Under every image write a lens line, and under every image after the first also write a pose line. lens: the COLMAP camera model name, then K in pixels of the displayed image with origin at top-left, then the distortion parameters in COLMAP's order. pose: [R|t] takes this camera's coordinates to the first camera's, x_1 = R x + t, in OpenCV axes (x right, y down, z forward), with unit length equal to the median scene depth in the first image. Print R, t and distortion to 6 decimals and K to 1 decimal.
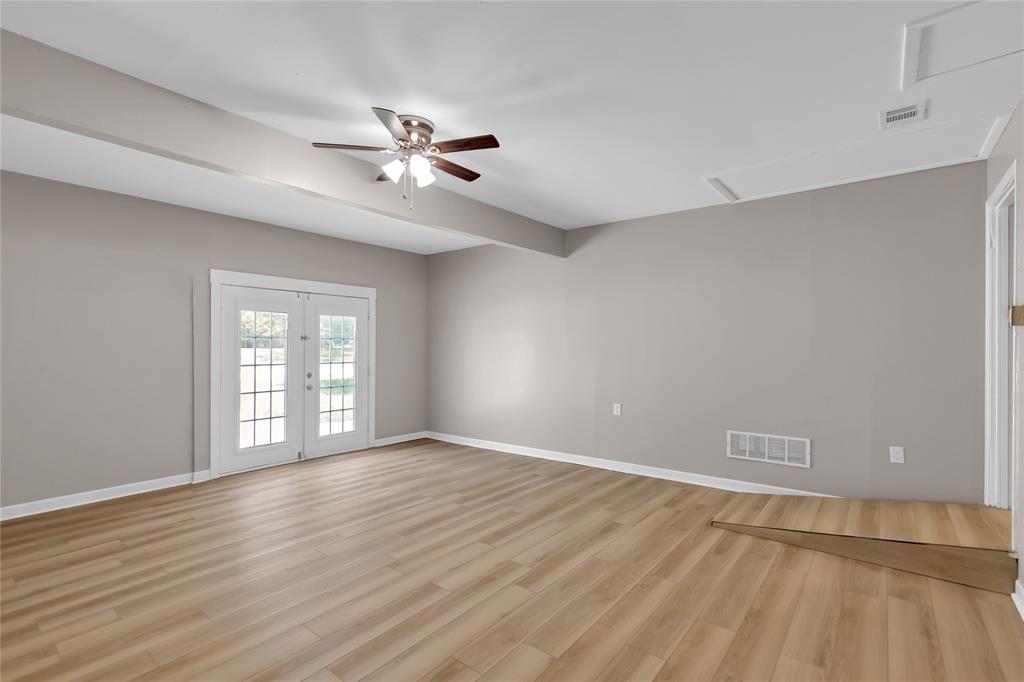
lens RADIAL K [[465.9, 0, 506.4], [0, 465.9, 343.6], [0, 0, 1]] dist [0.008138, -0.000550]
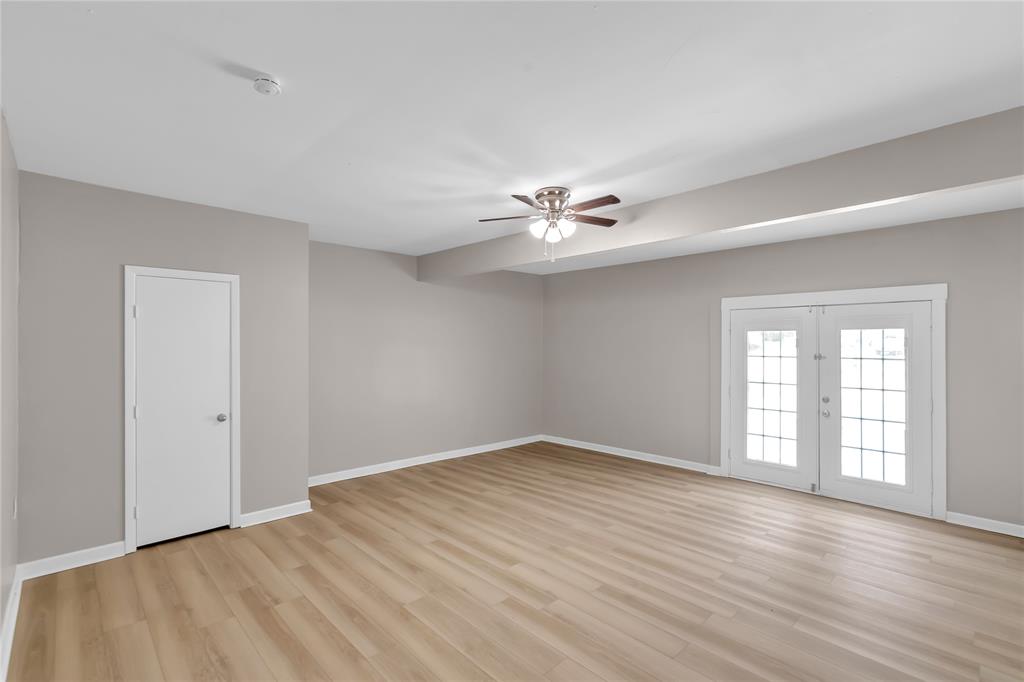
lens RADIAL K [[465.9, 0, 517.7], [0, 465.9, 340.3], [0, 0, 1]] dist [0.008138, -0.000550]
pose [[-0.112593, -0.010448, -0.993586, 0.741476], [0.000849, 0.999943, -0.010611, -0.050413], [0.993641, -0.002039, -0.112578, 0.763855]]
